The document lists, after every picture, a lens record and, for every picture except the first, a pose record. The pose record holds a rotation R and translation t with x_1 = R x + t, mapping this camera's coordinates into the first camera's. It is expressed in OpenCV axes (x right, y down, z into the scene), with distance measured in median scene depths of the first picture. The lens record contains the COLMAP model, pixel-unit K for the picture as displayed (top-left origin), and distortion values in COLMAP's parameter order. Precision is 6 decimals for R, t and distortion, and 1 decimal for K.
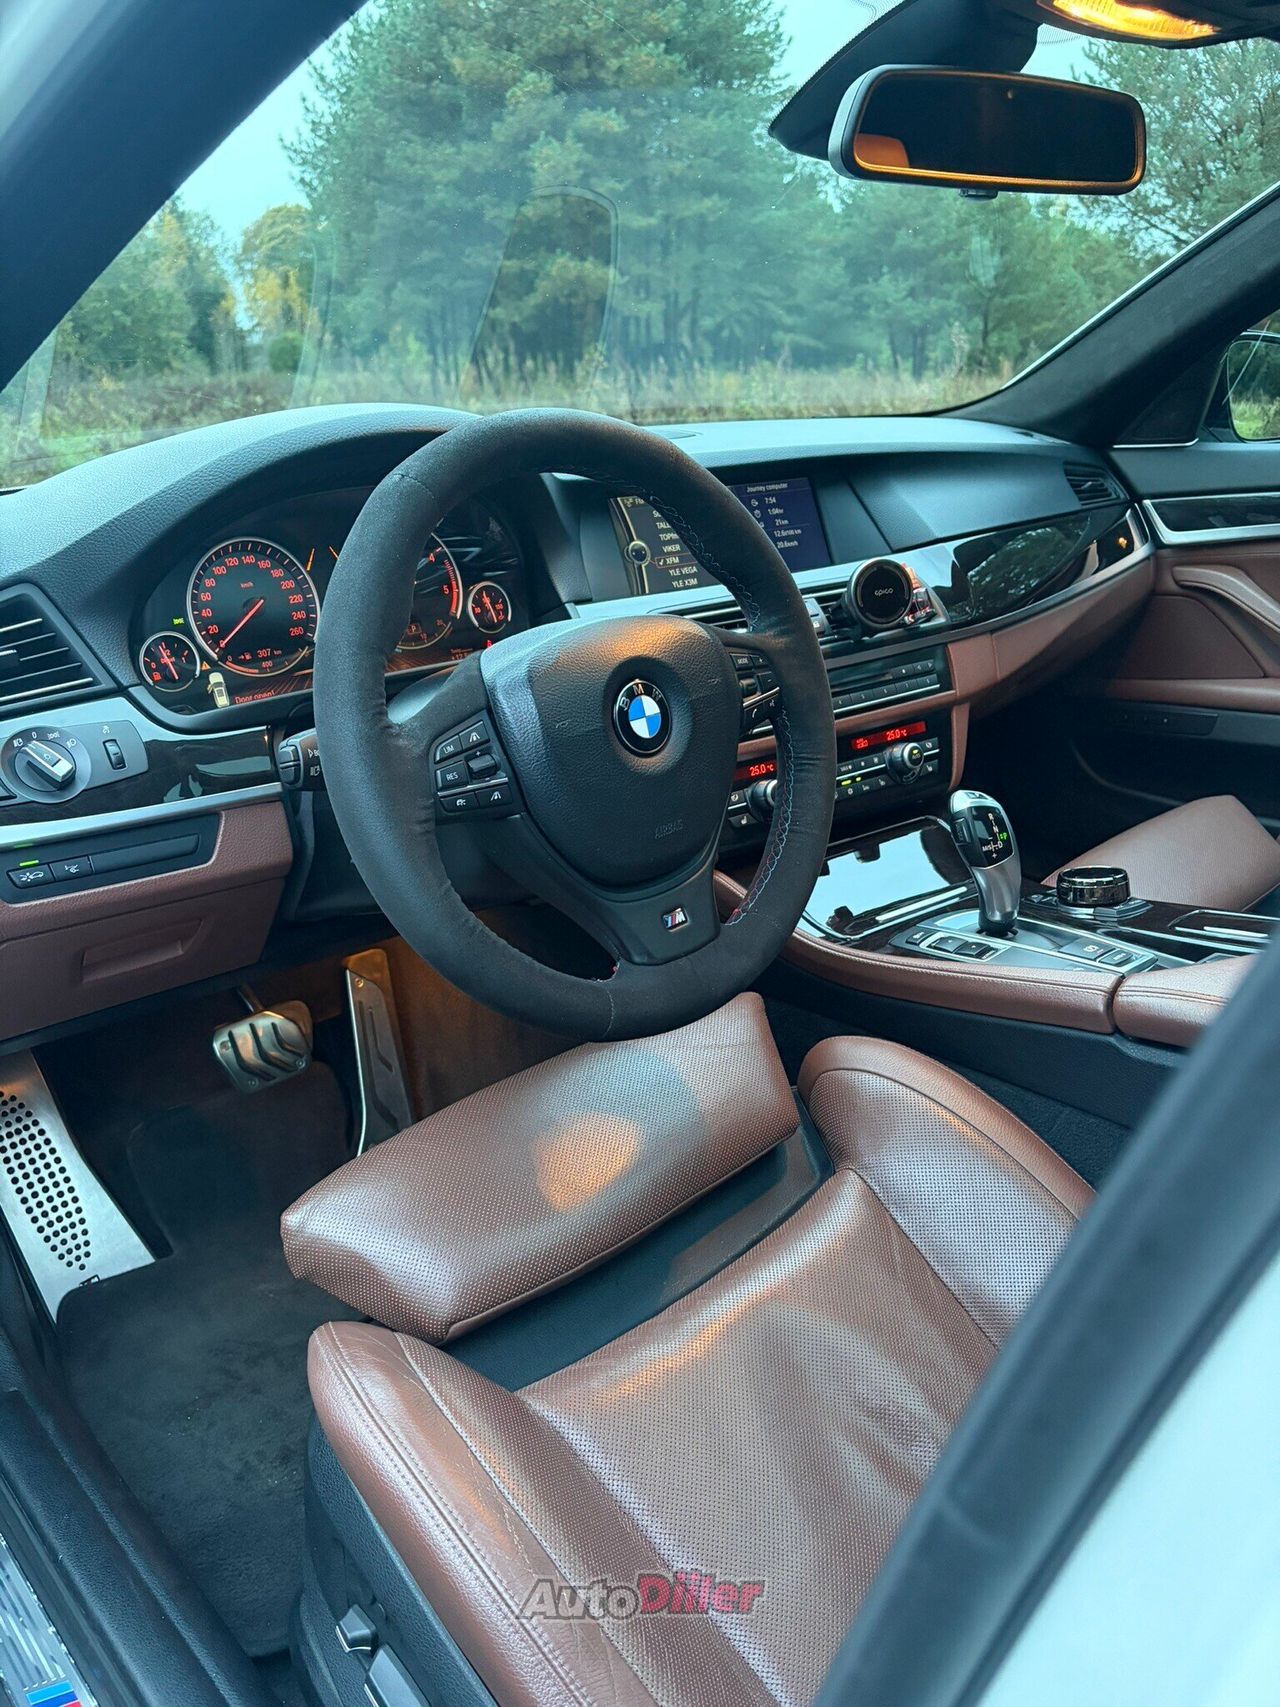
lens RADIAL K [[1337.4, 0, 628.7], [0, 1337.4, 821.7], [0, 0, 1]] dist [0.023169, -0.000868]
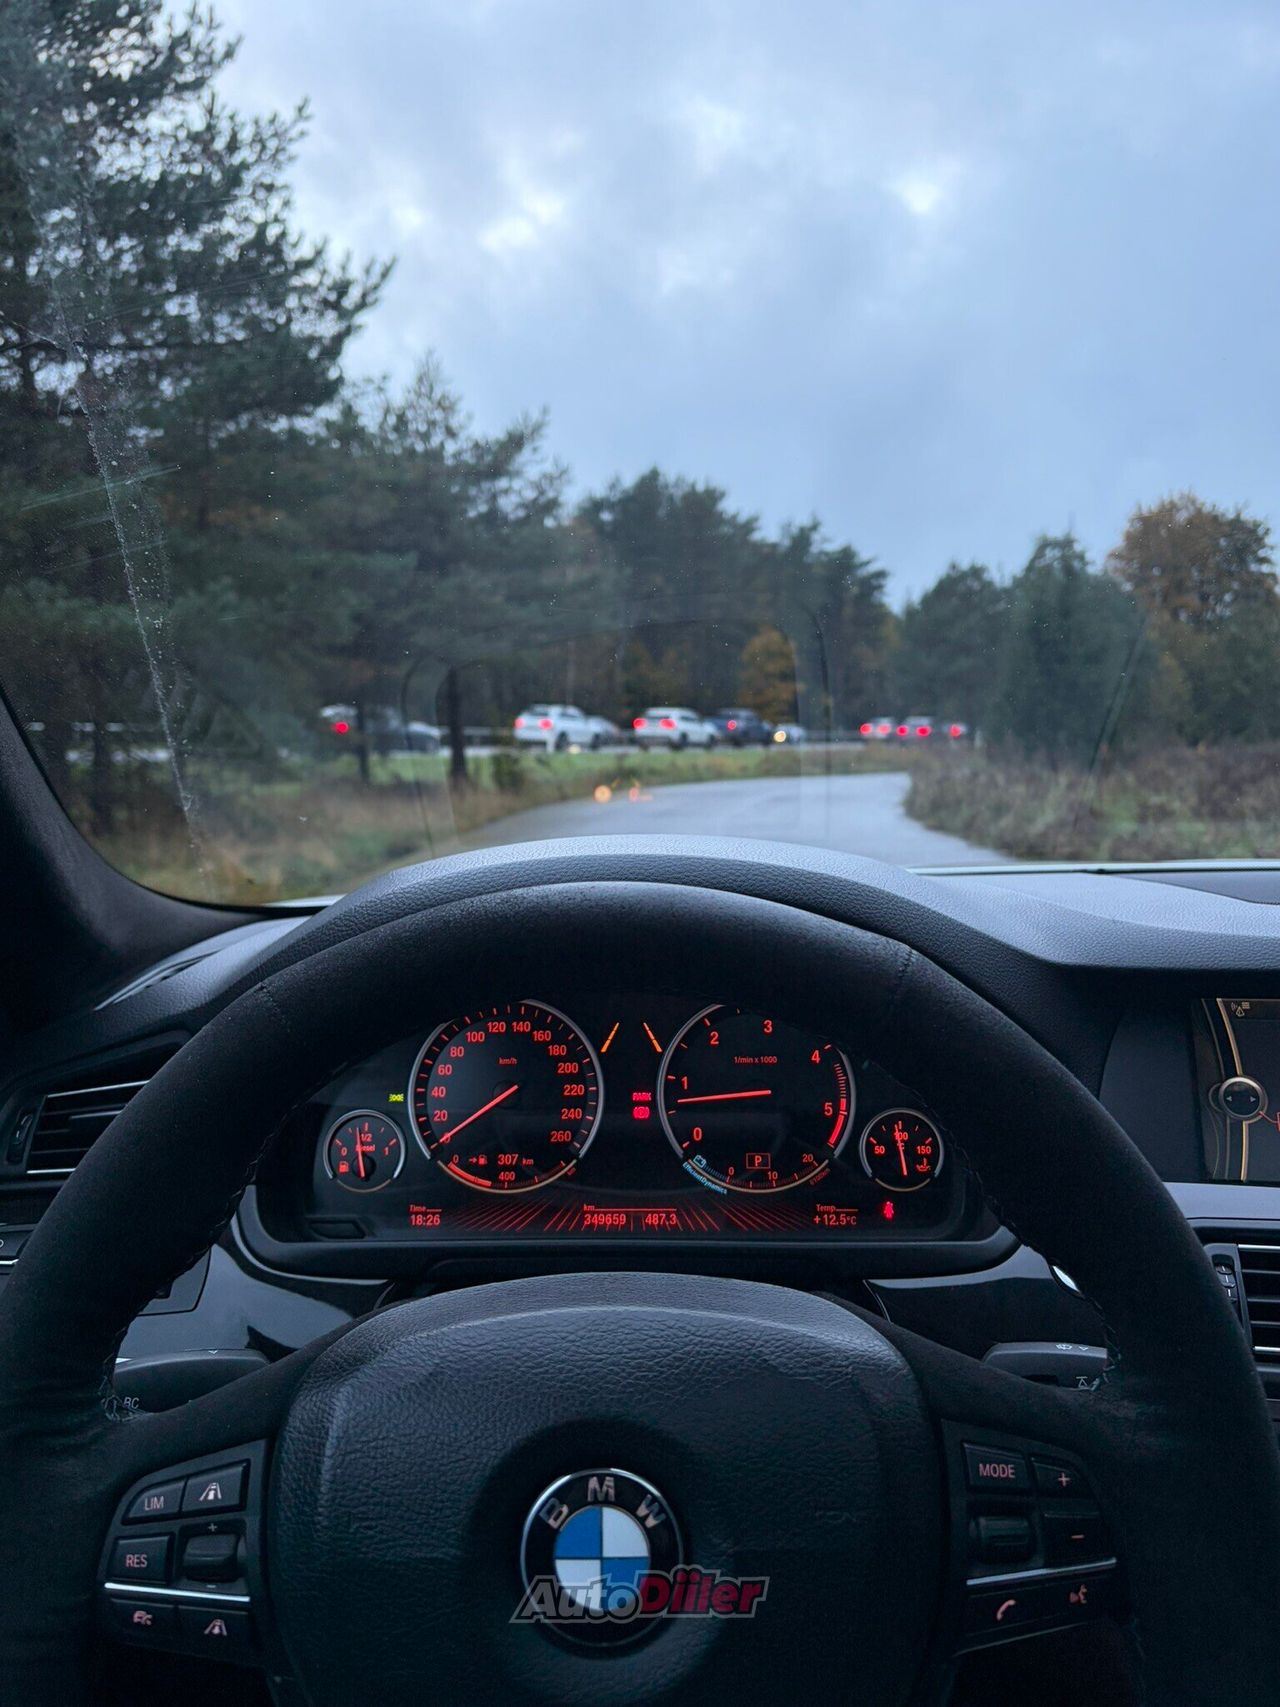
lens RADIAL K [[1337.4, 0, 628.7], [0, 1337.4, 821.7], [0, 0, 1]] dist [0.023169, -0.000868]
pose [[0.709669, 0.054297, -0.702440, 0.263590], [-0.232440, 0.959246, -0.160685, -0.199844], [0.665087, 0.277308, 0.693368, 0.506092]]
